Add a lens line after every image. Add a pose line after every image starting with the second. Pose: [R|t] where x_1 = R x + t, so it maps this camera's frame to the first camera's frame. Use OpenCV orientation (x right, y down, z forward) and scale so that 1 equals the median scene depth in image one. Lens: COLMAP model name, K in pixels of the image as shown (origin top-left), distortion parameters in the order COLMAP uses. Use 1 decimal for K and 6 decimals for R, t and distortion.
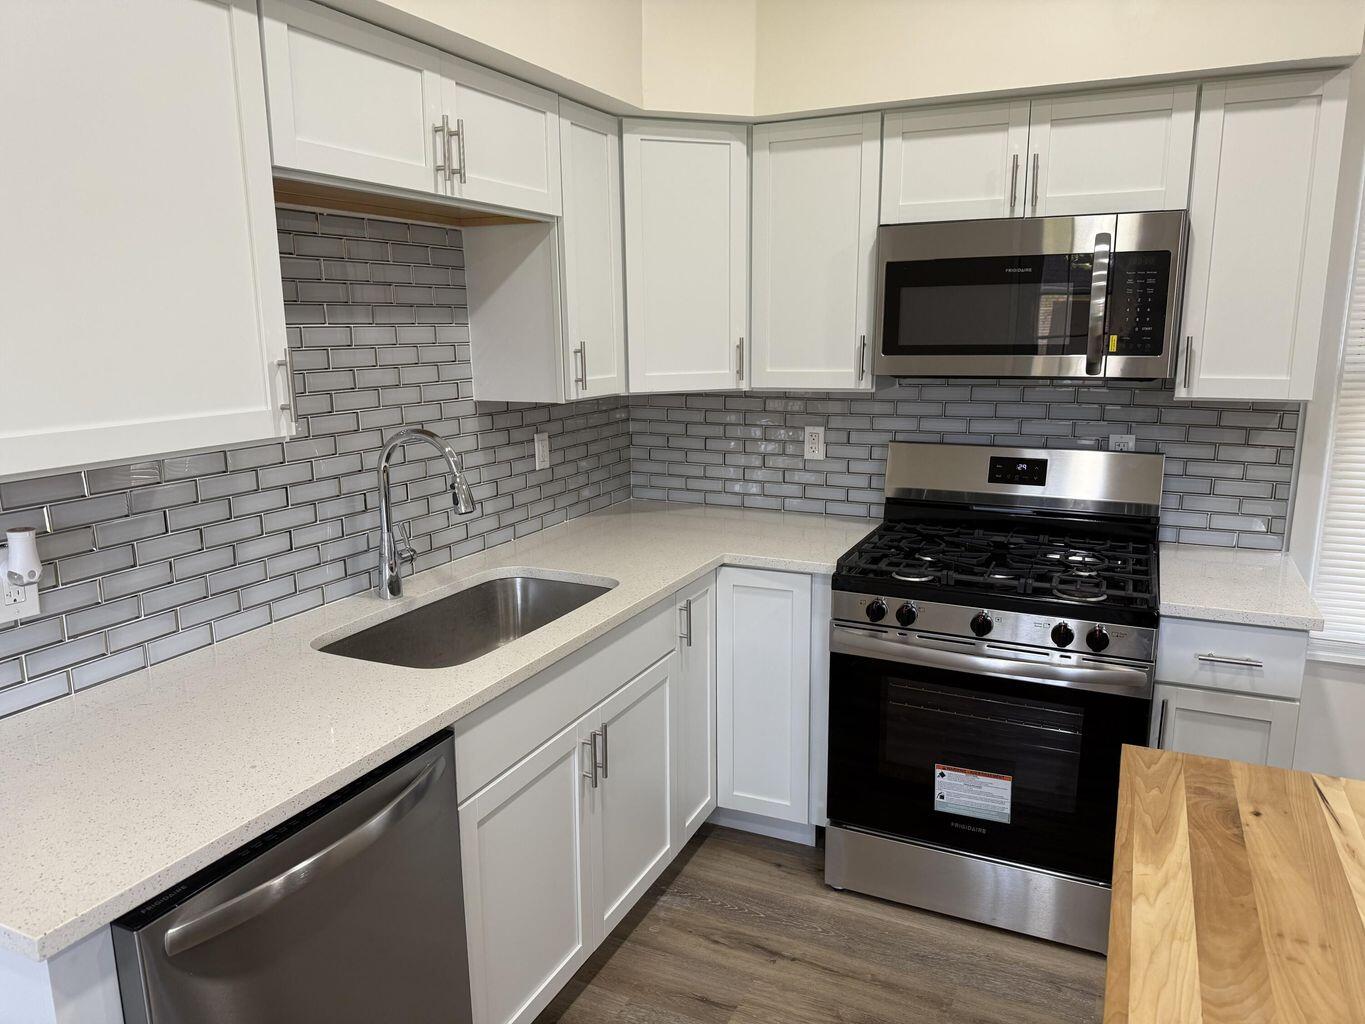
lens RADIAL K [[965.3, 0, 685.7], [0, 965.3, 509.3], [0, 0, 1]] dist [0.008768, -0.023935]
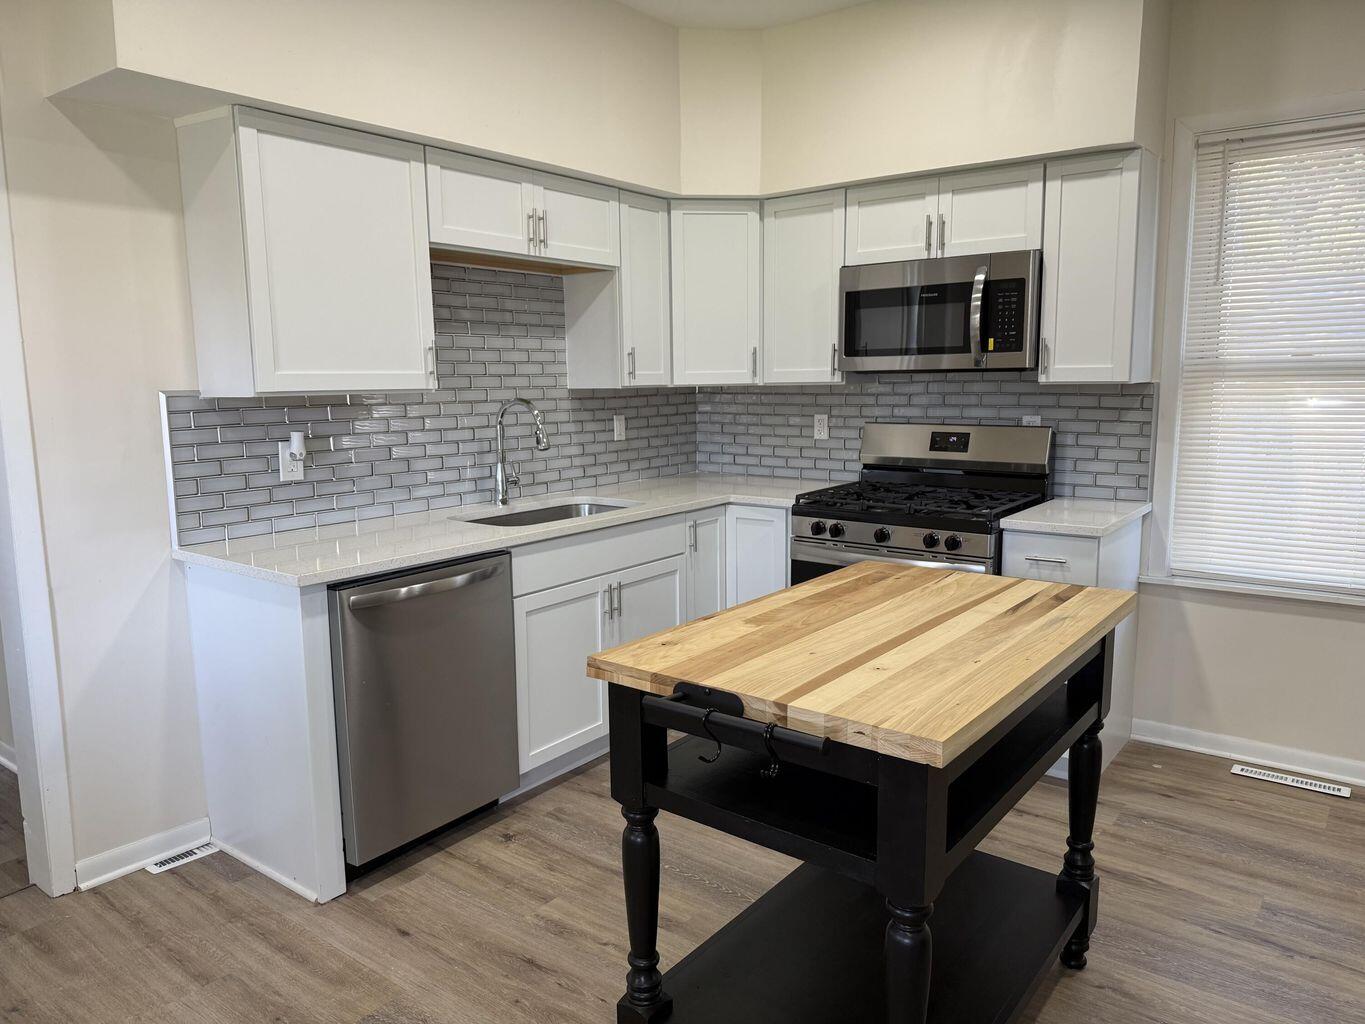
lens RADIAL K [[965.3, 0, 690.3], [0, 965.3, 509.3], [0, 0, 1]] dist [0.008768, -0.023935]
pose [[0.978615, 0.024979, -0.204178, 0.297418], [-0.035541, 0.998204, -0.048227, 0.150079], [0.202606, 0.054452, 0.977745, -0.449138]]
